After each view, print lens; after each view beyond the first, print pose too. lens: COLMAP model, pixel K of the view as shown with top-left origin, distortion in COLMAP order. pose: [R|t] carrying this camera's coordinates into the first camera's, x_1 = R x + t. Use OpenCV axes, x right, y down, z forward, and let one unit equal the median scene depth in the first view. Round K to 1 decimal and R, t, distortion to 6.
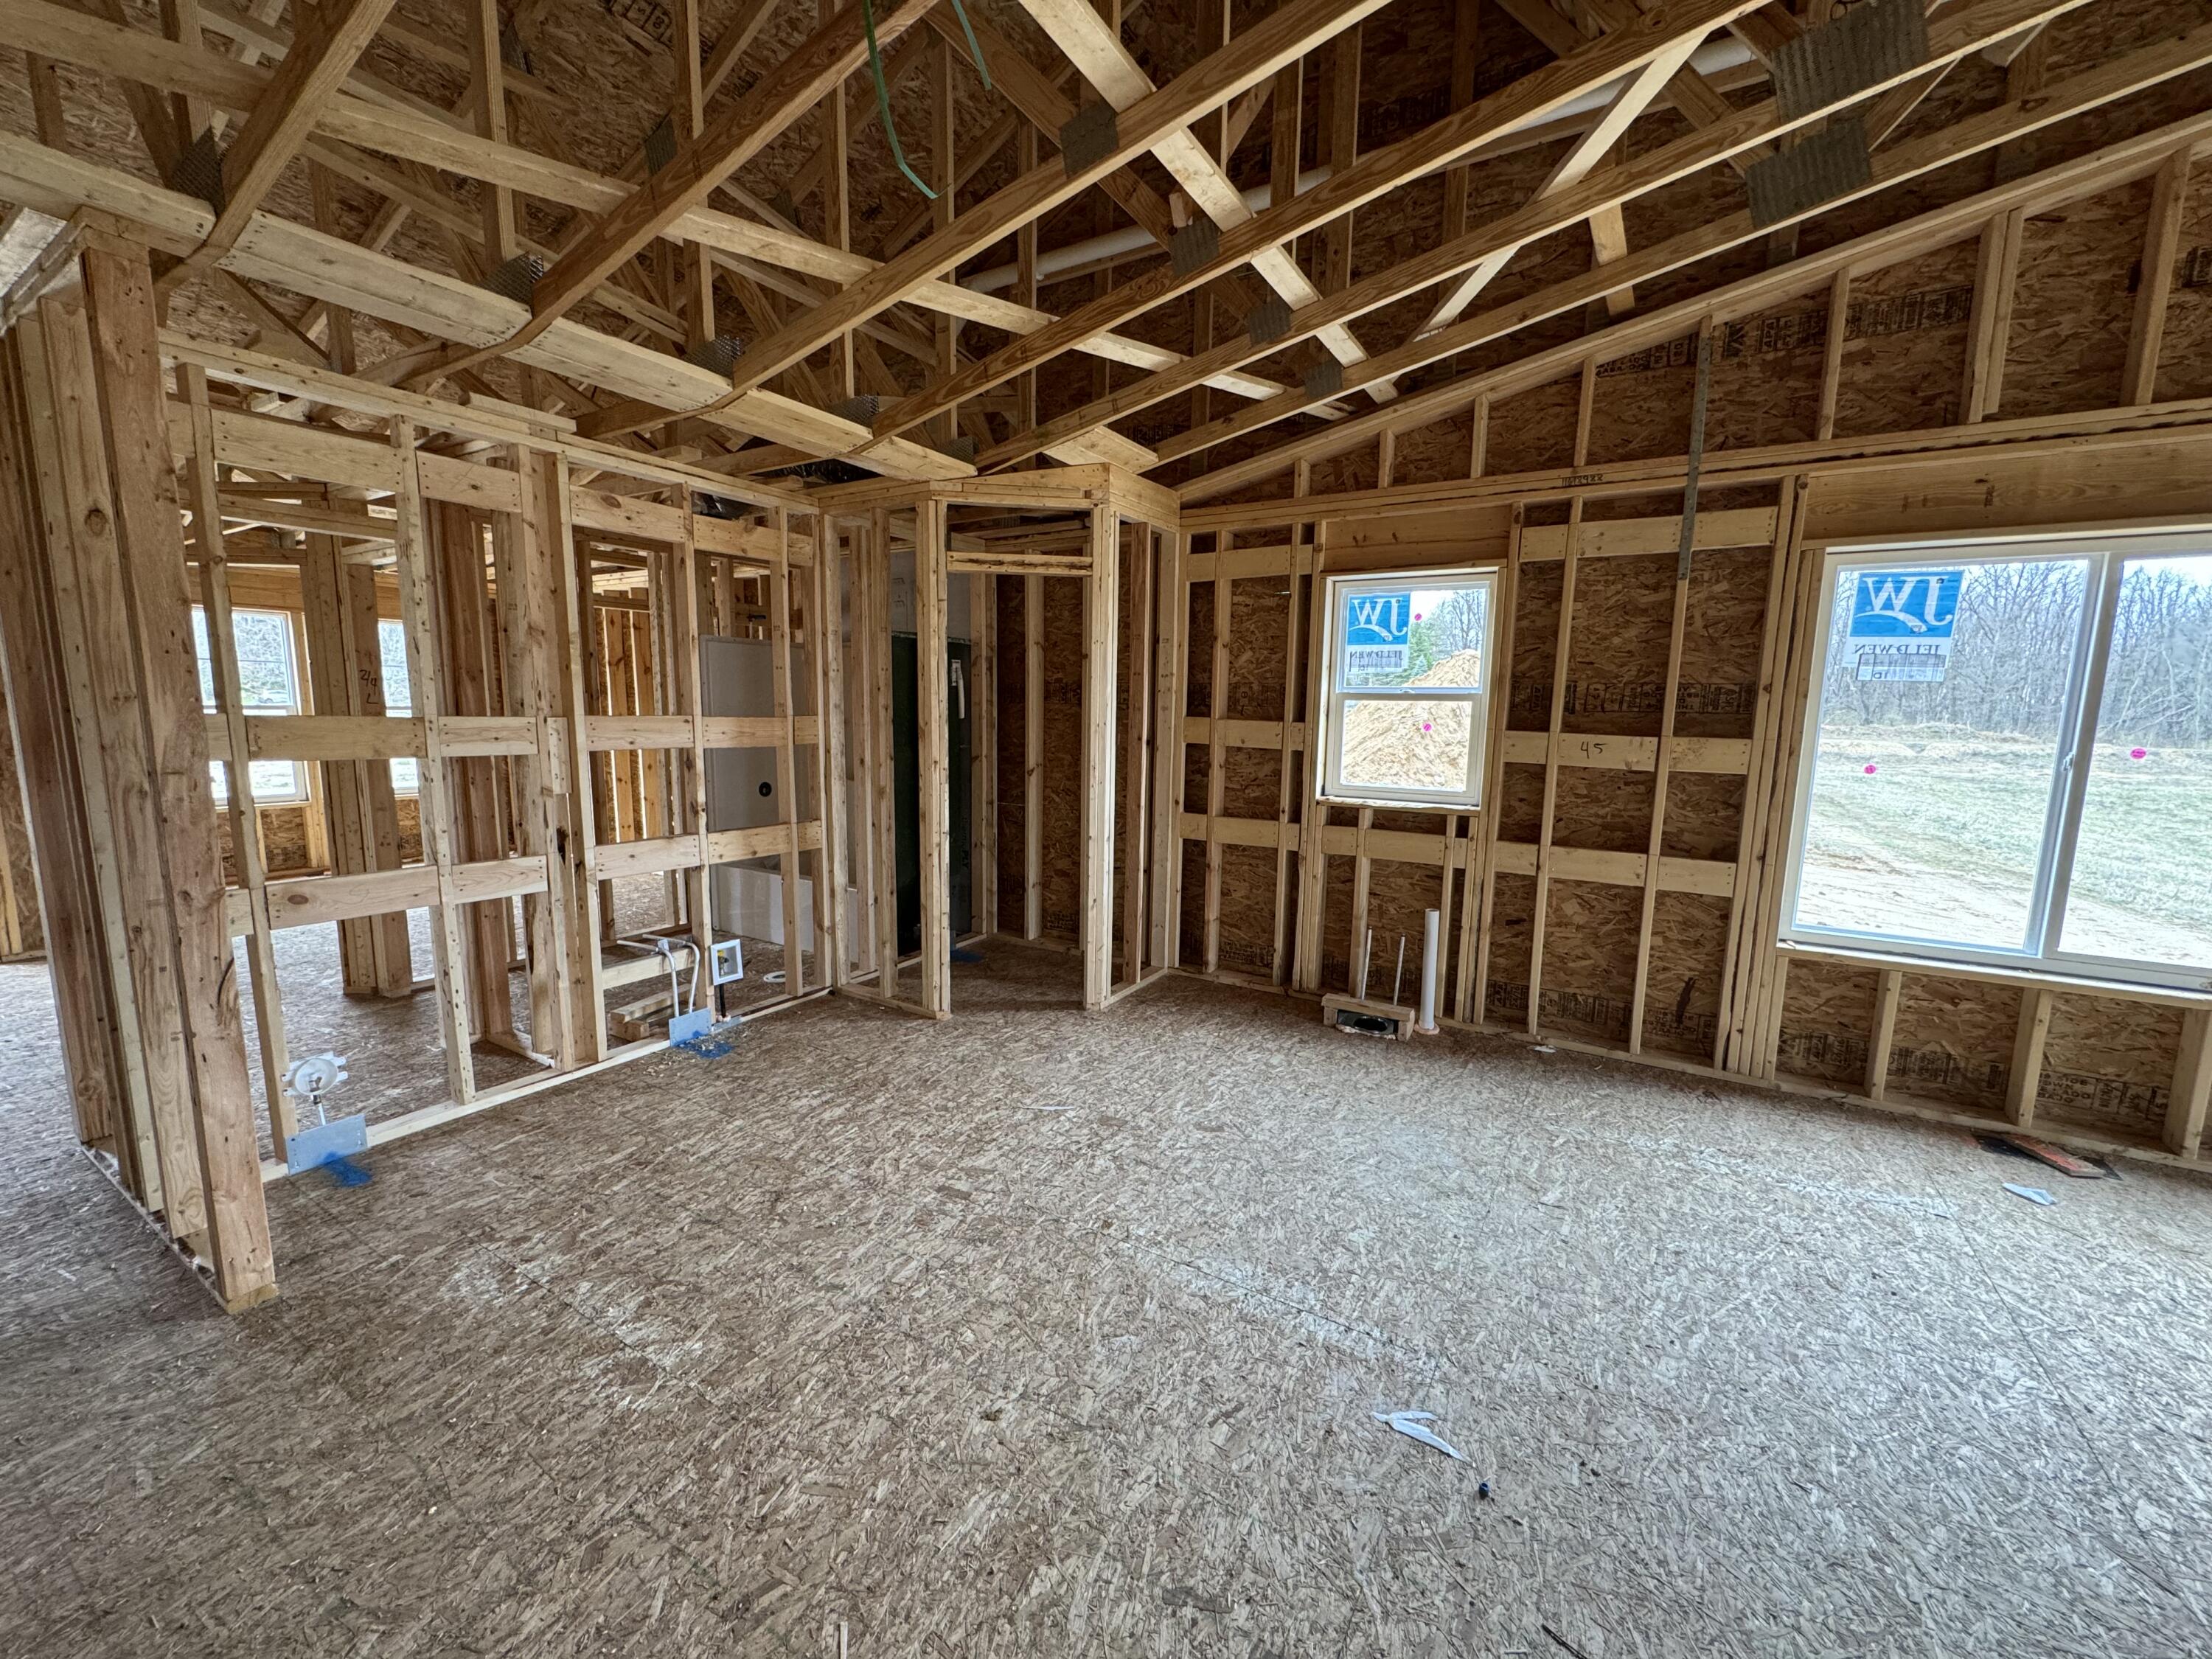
lens RADIAL K [[883.0, 0, 1106.0], [0, 883.0, 829.5], [0, 0, 1]] dist [-0.000872, -0.000331]
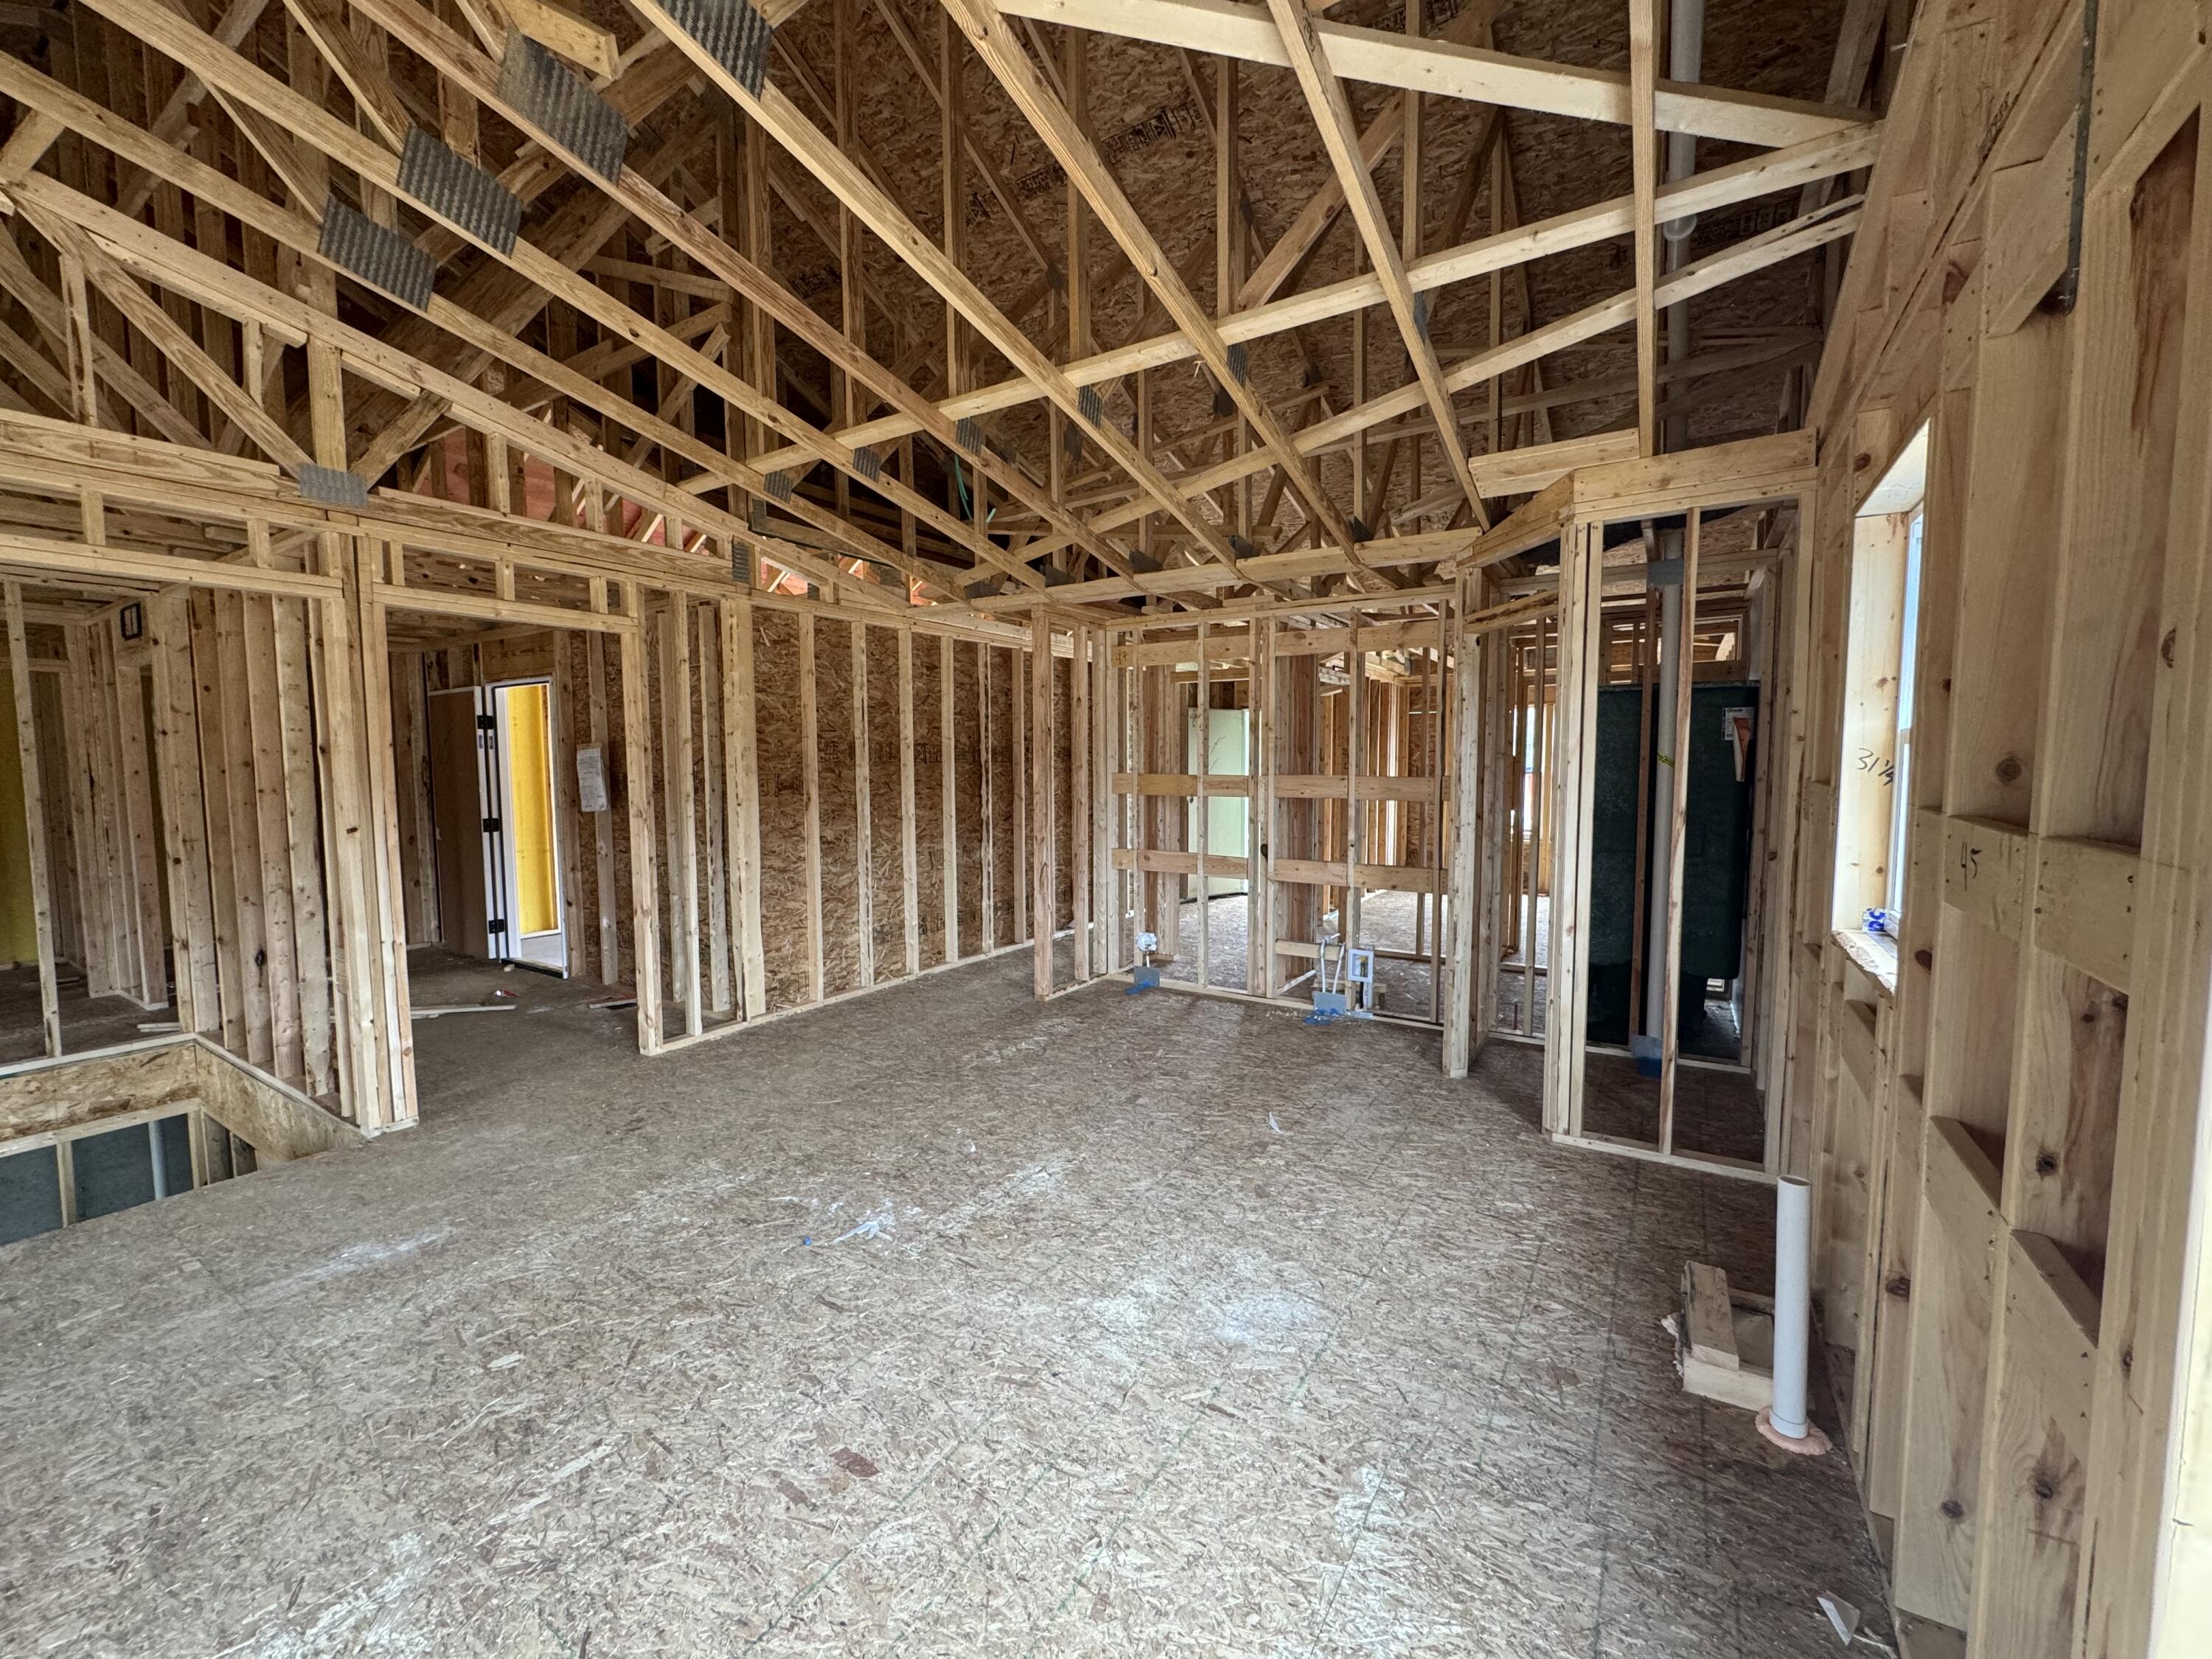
lens RADIAL K [[883.0, 0, 1106.0], [0, 883.0, 829.5], [0, 0, 1]] dist [-0.000872, -0.000331]
pose [[-0.018773, 0.059132, -0.998074, 0.914727], [-0.135851, 0.988841, 0.061140, -0.080489], [0.990551, 0.136737, -0.010530, 0.667632]]
